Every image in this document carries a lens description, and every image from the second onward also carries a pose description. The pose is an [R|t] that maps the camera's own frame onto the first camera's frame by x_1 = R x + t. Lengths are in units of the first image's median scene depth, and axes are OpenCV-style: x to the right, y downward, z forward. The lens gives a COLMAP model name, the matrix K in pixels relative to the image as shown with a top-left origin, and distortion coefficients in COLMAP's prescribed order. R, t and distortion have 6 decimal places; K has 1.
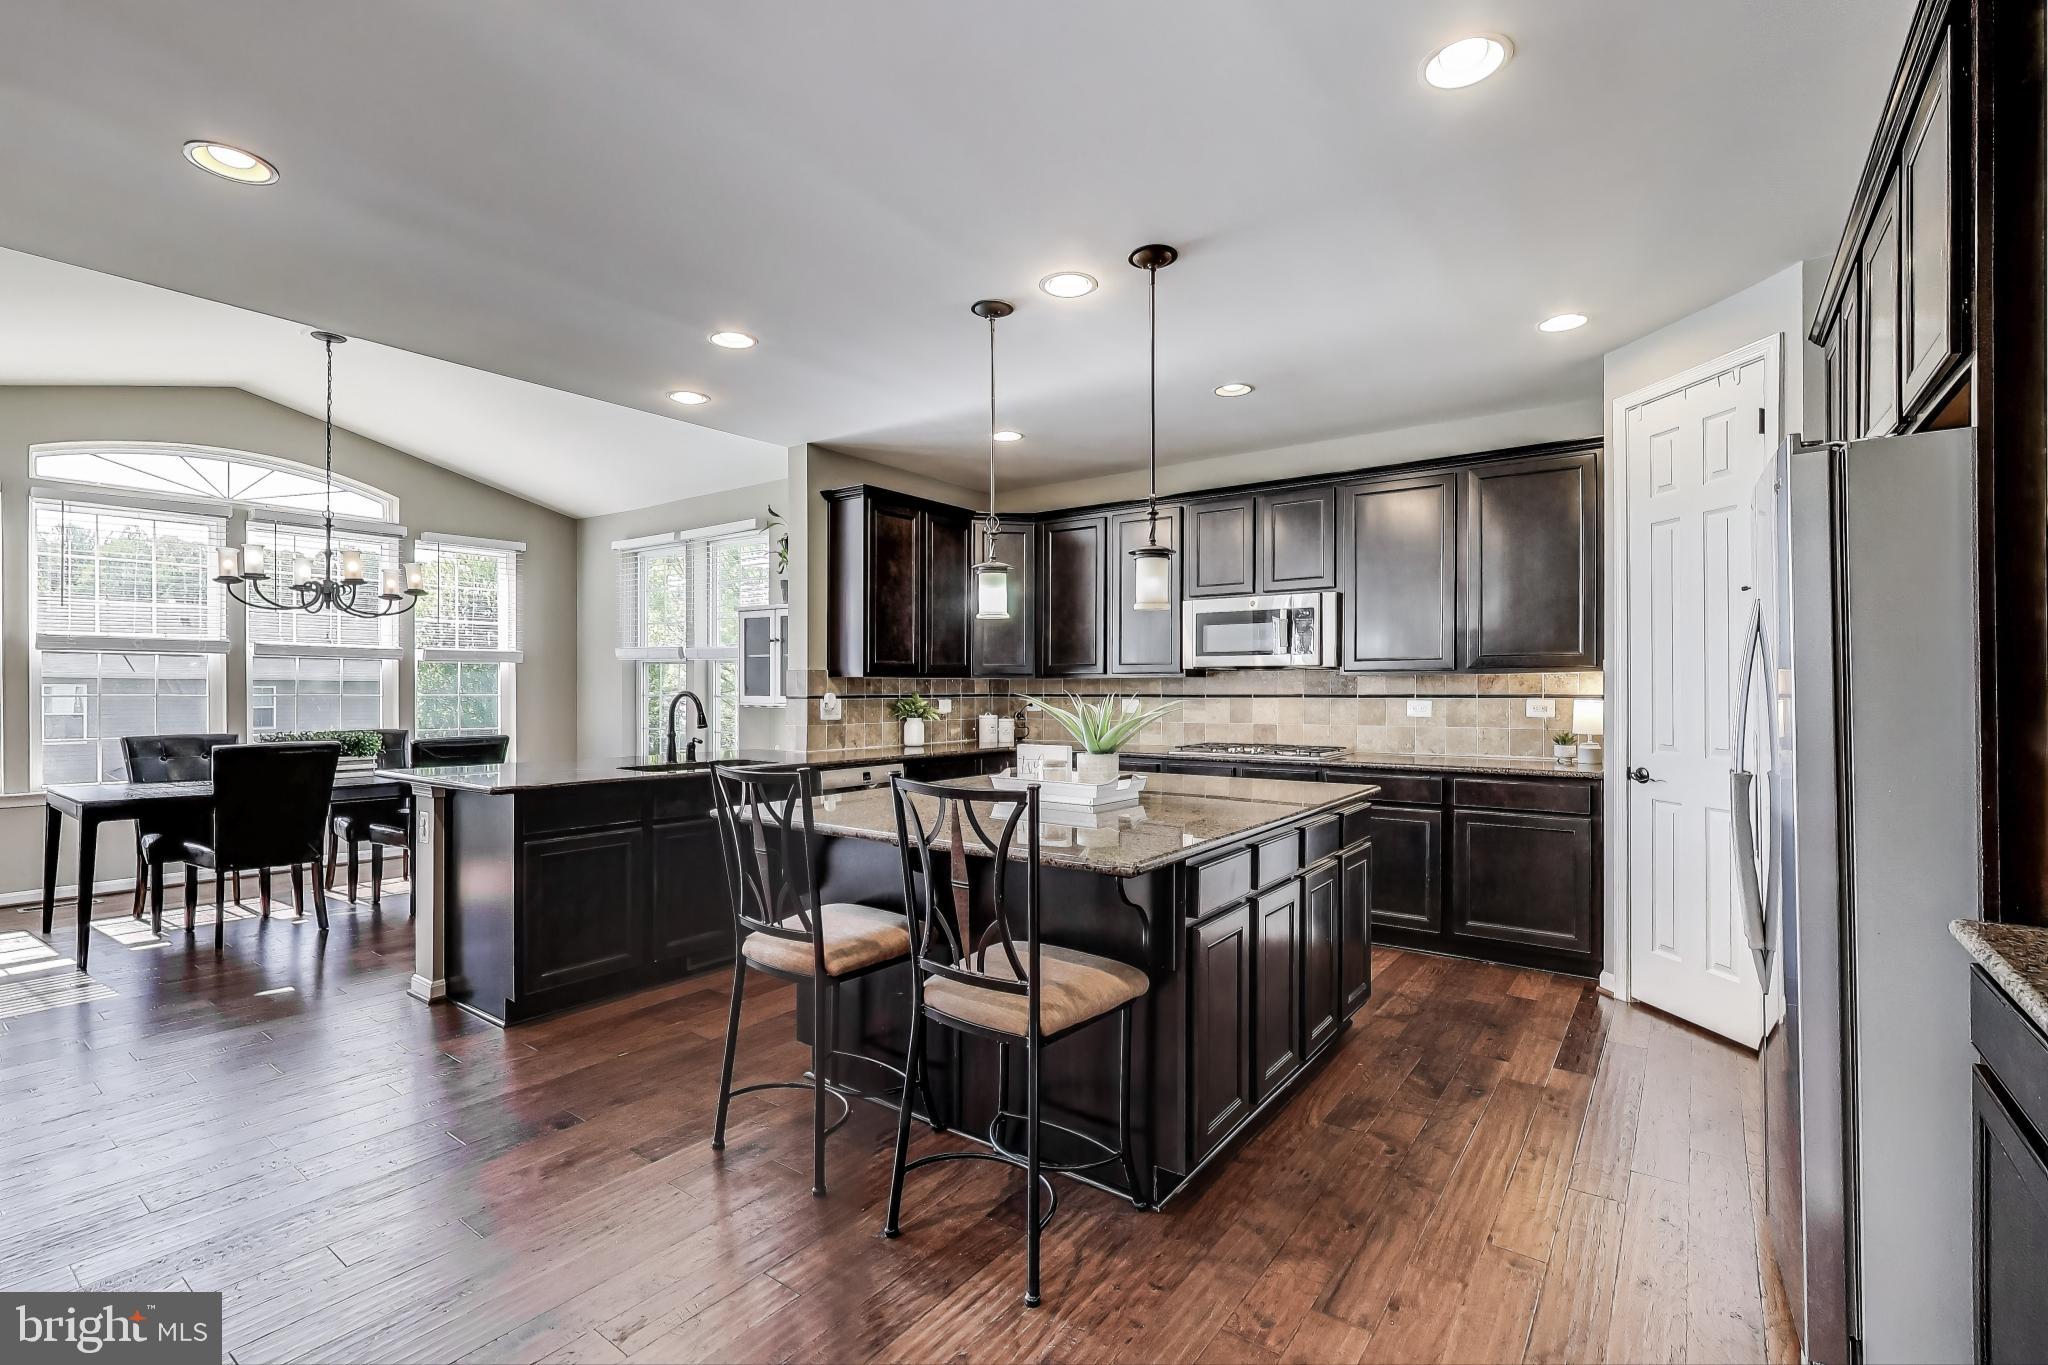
lens RADIAL K [[915.9, 0, 1032.9], [0, 915.9, 682.7], [0, 0, 1]] dist [-0.018754, -0.000100]
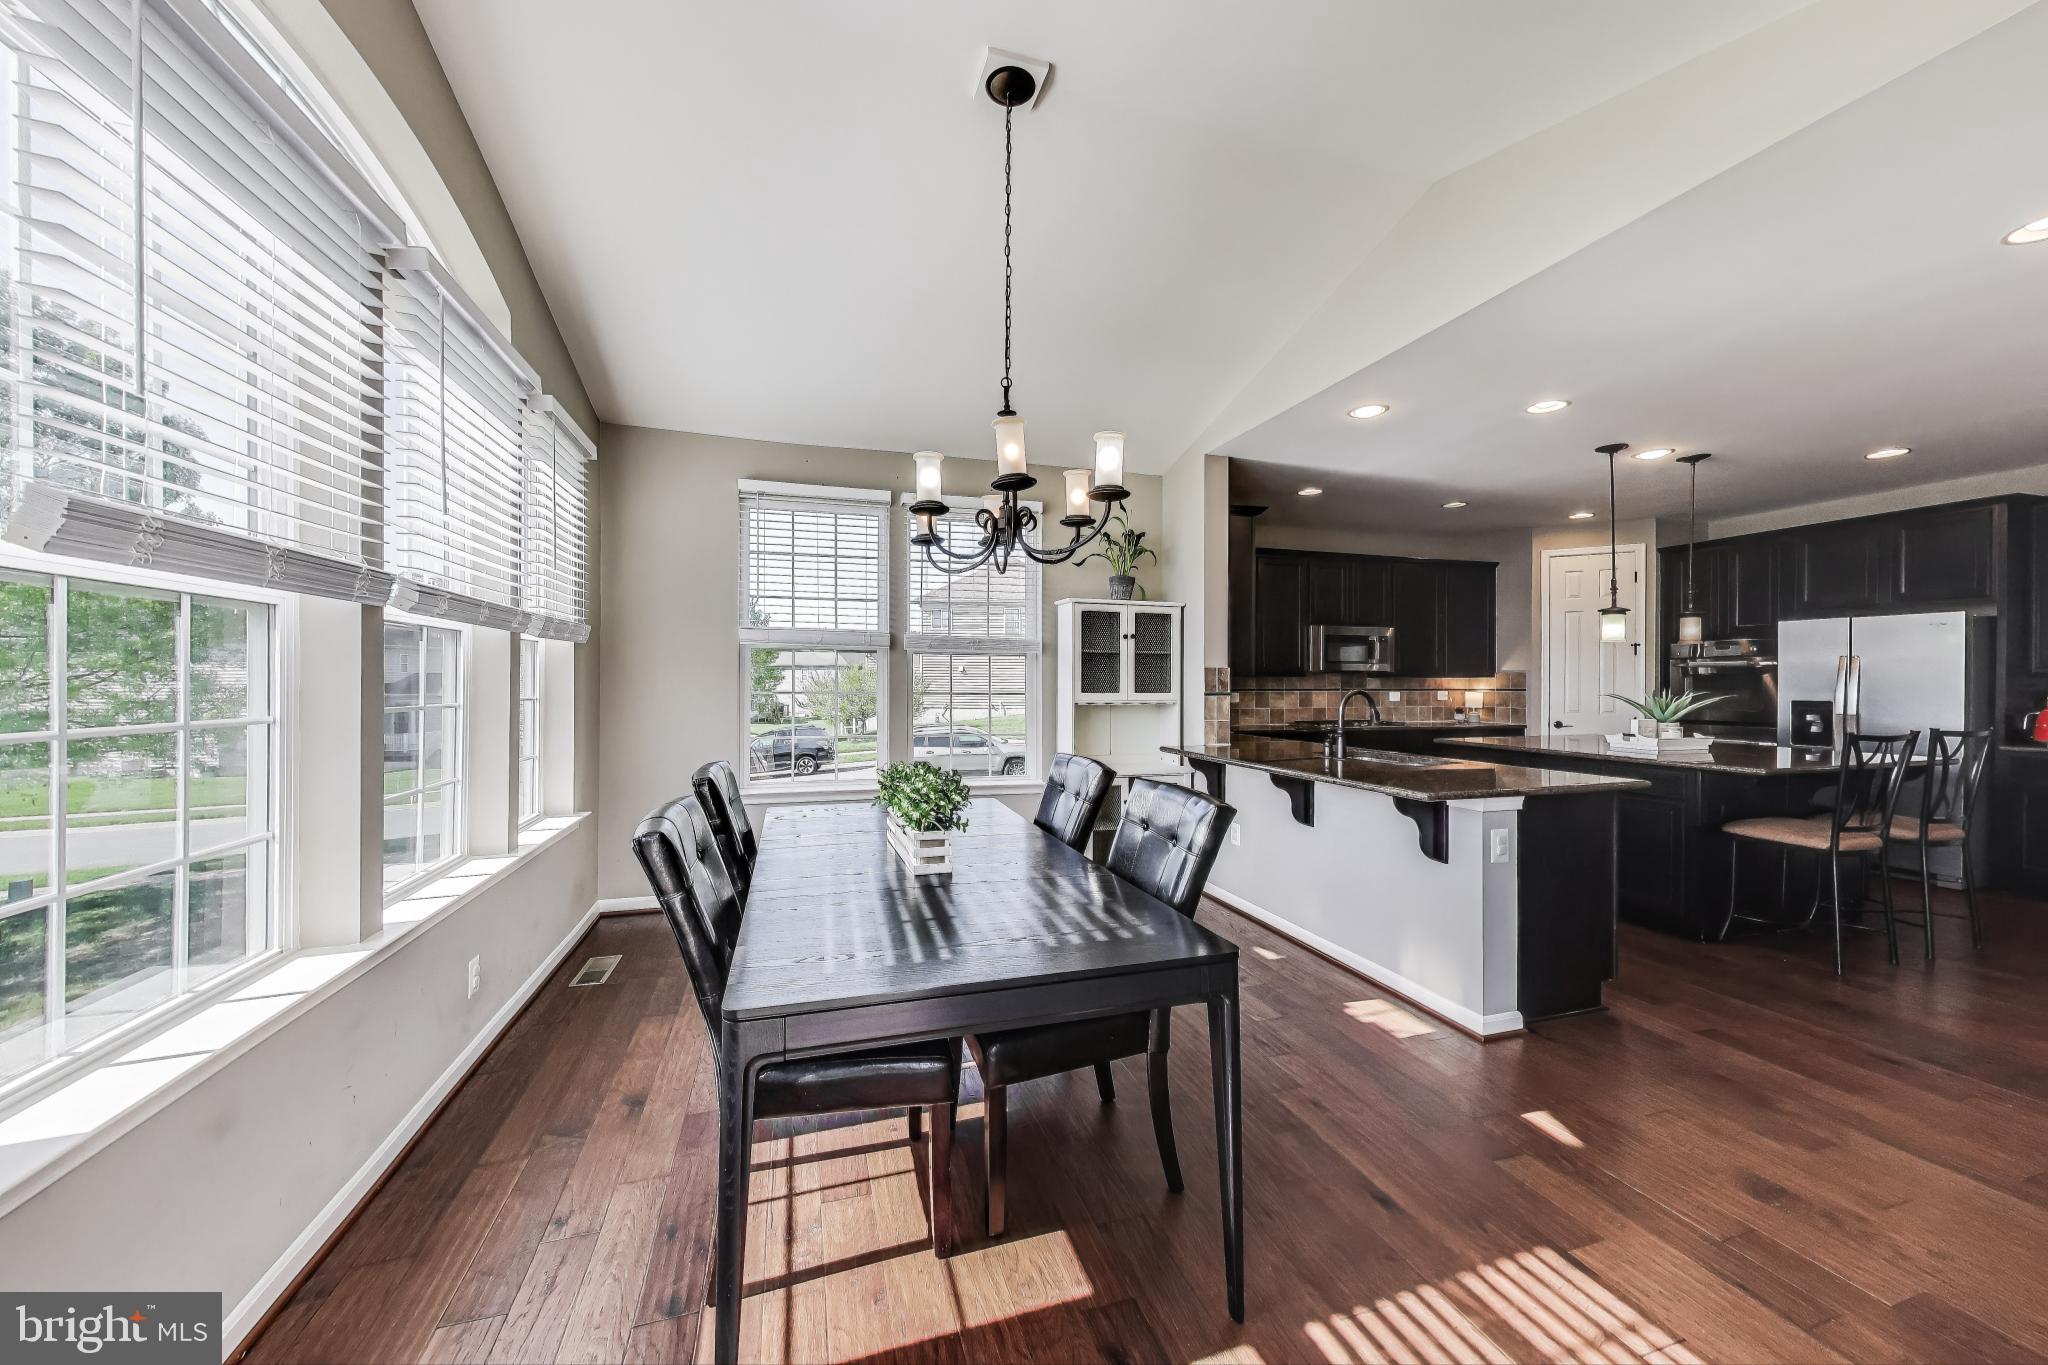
lens RADIAL K [[747.8, 0, 1033.0], [0, 747.8, 690.2], [0, 0, 1]] dist [0.000056, 0.000006]
pose [[0.602906, -0.006766, 0.797784, -1.133289], [-0.007021, 0.999880, 0.013786, 0.001224], [-0.797782, -0.013913, 0.602786, 0.675947]]
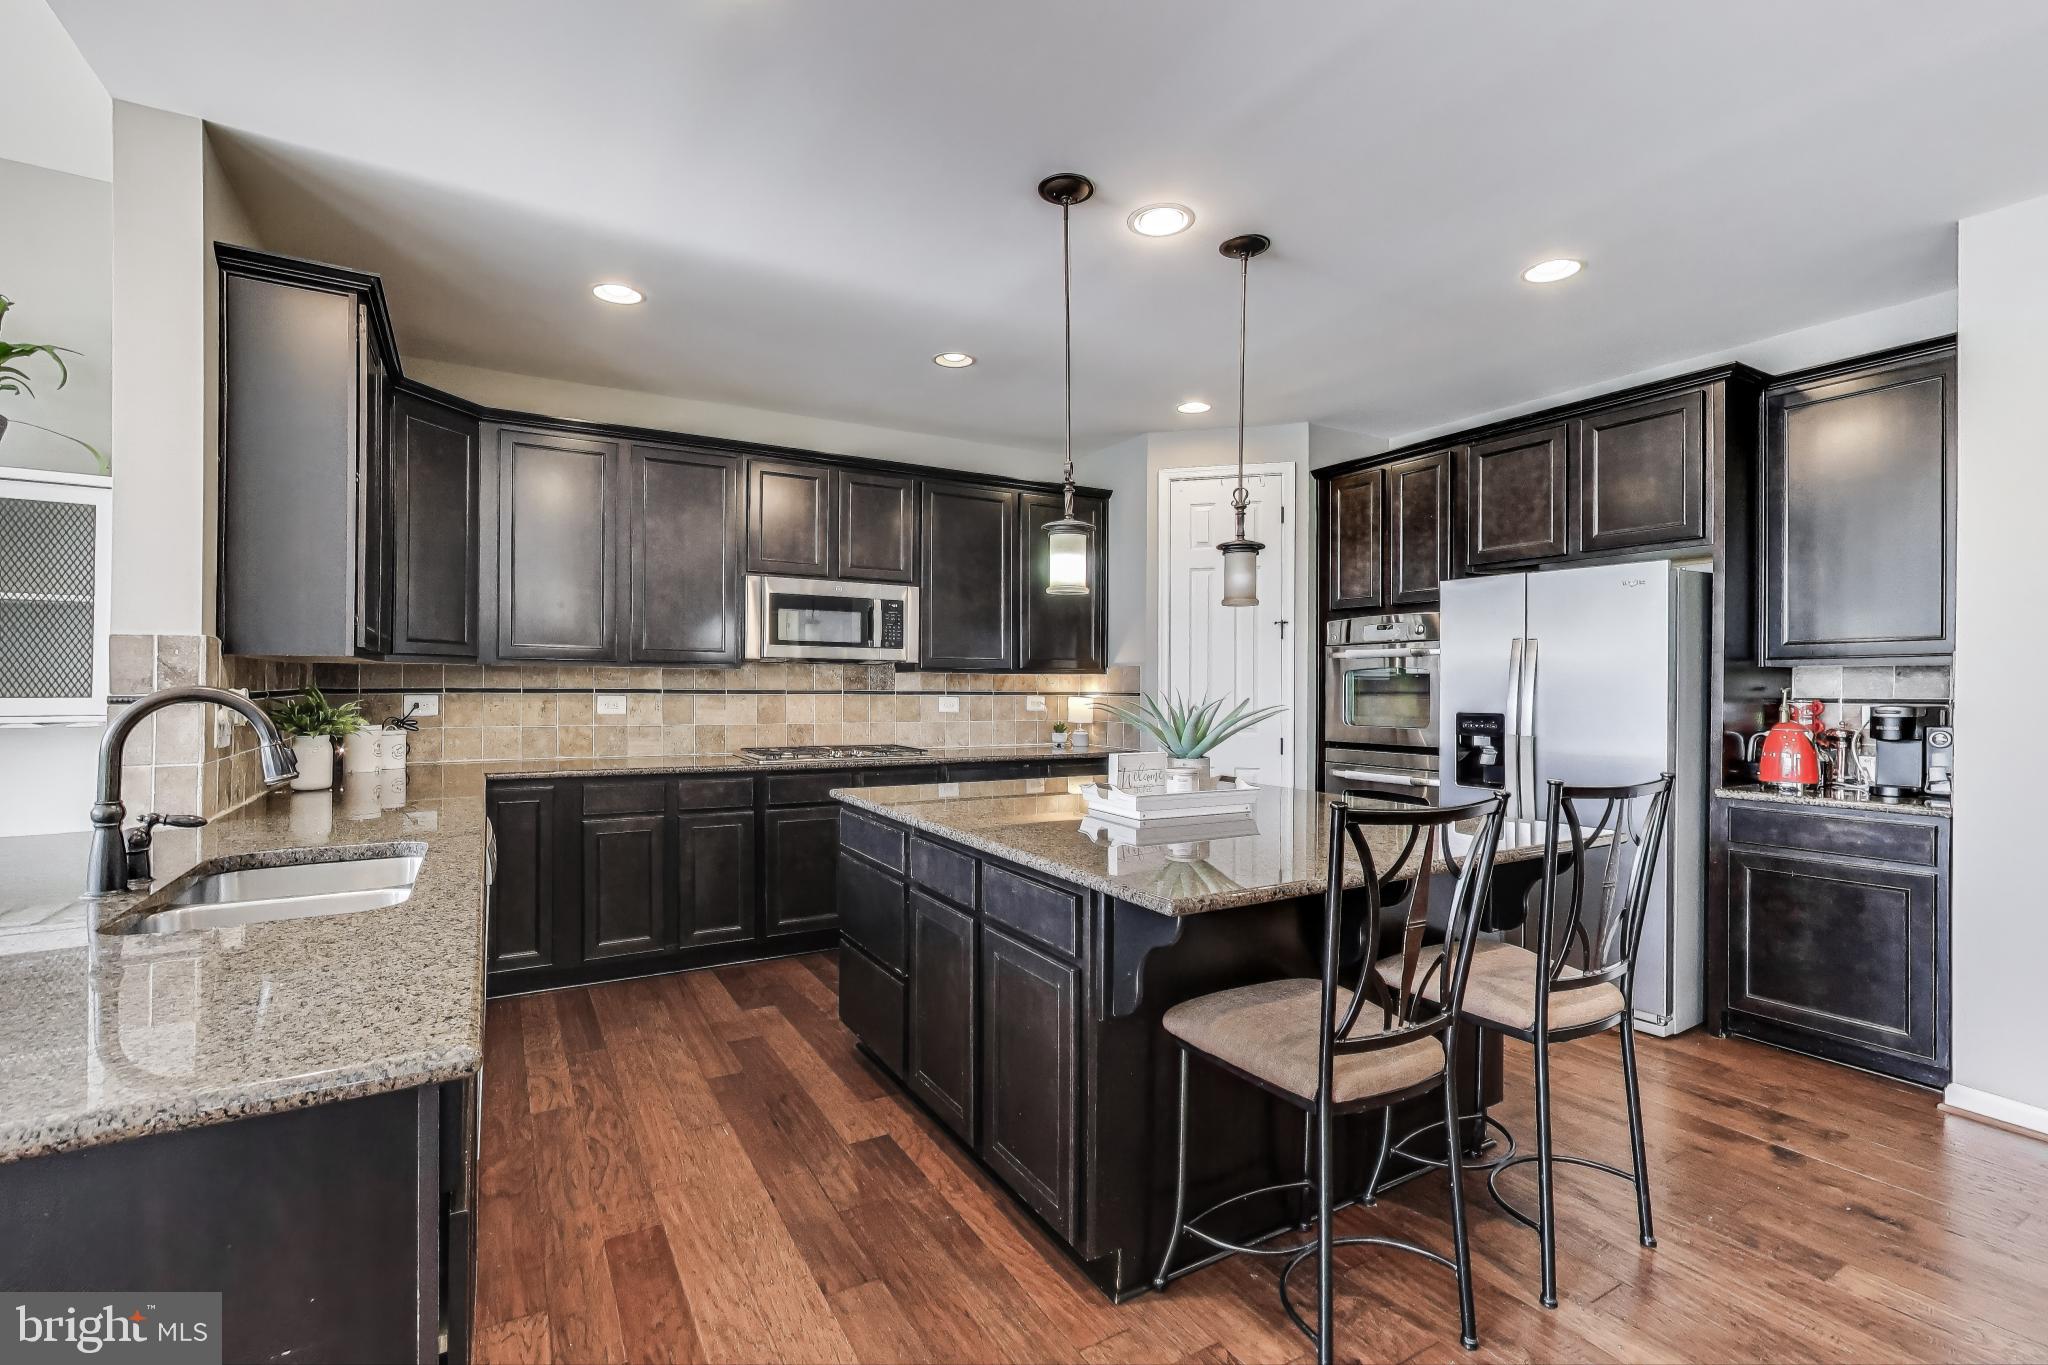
lens RADIAL K [[915.9, 0, 1025.1], [0, 915.9, 687.9], [0, 0, 1]] dist [-0.018754, -0.000100]
pose [[0.413209, 0.004406, 0.910626, -0.501416], [-0.013461, 0.999909, 0.001270, 0.006453], [-0.910537, -0.012783, 0.413230, 0.472203]]
